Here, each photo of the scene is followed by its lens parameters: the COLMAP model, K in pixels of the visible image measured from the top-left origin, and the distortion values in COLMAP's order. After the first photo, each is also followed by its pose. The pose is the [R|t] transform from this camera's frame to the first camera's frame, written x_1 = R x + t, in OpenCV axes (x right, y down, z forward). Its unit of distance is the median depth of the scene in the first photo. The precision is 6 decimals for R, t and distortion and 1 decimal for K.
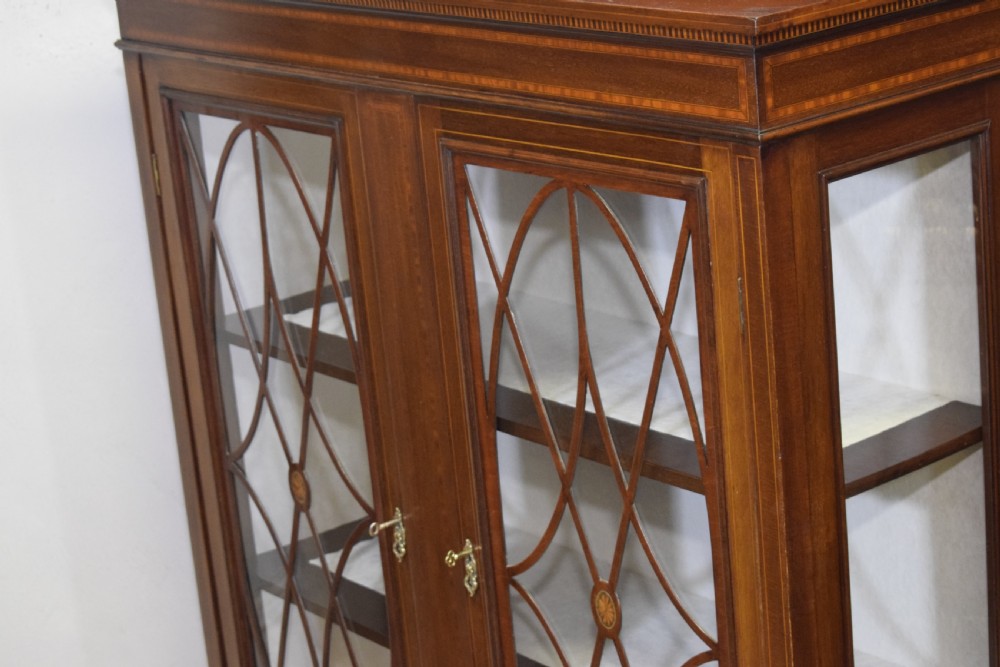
lens RADIAL K [[2296.4, 0, 500.0], [0, 2296.4, 333.5], [0, 0, 1]] dist [-0.029089, 0.163692]
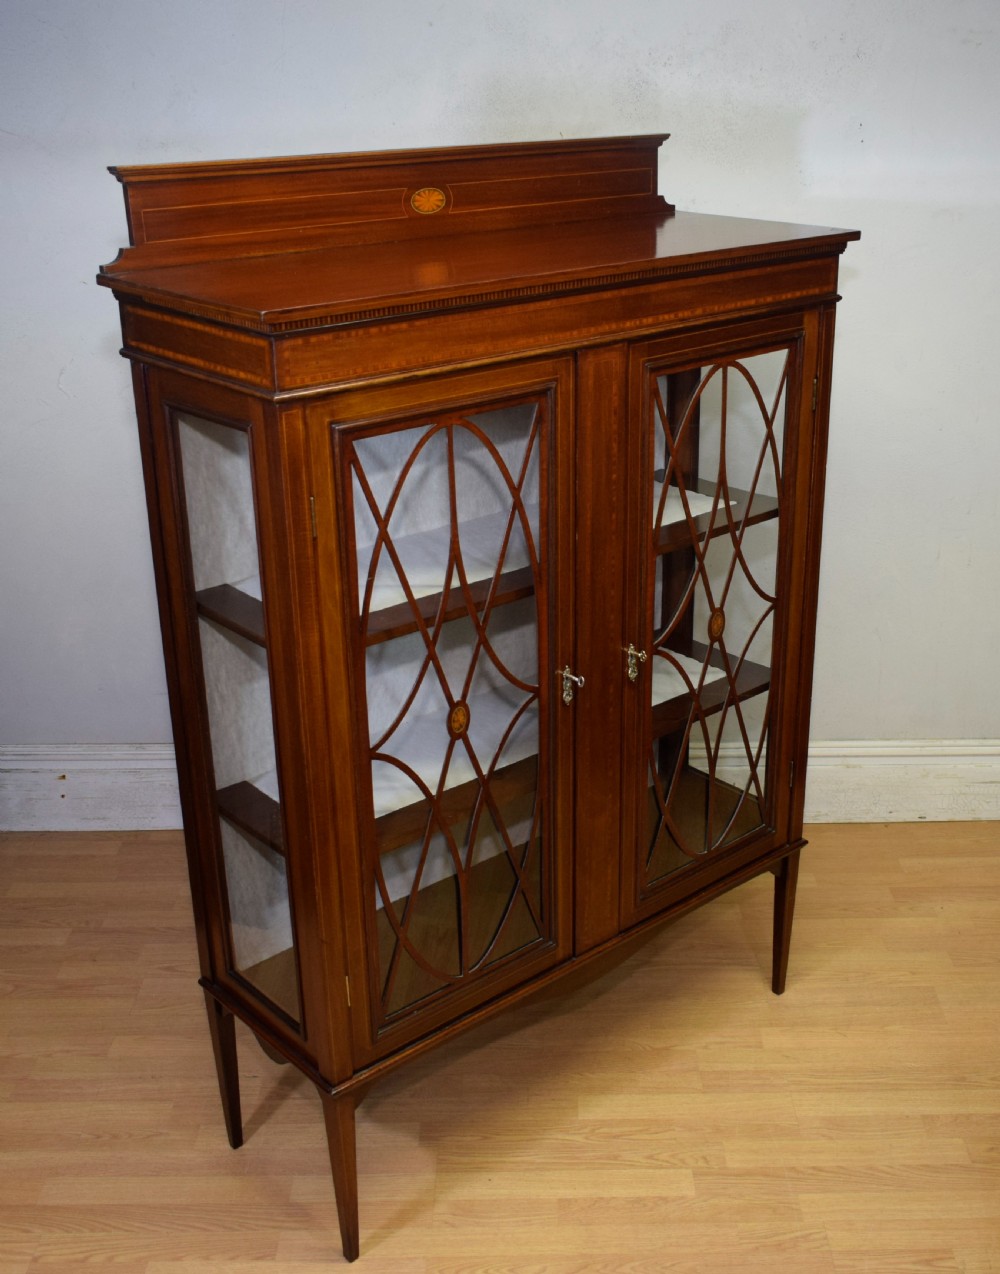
lens RADIAL K [[1468.9, 0, 555.7], [0, 1468.9, 639.3], [0, 0, 1]] dist [-0.016404, -0.004654]
pose [[-0.049908, -0.290868, 0.955461, -1.006880], [0.297448, 0.908913, 0.292235, -0.225131], [-0.953433, 0.298785, 0.041156, 1.109691]]
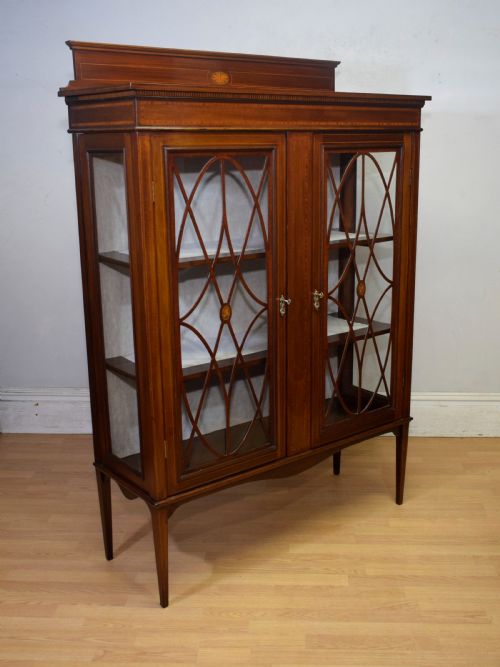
lens RADIAL K [[769.1, 0, 273.6], [0, 769.1, 334.2], [0, 0, 1]] dist [-0.016612, -0.006651]
pose [[0.001756, -0.158000, 0.987438, -1.094839], [0.294891, 0.943610, 0.150462, -0.023260], [-0.955529, 0.290923, 0.048250, 1.125279]]
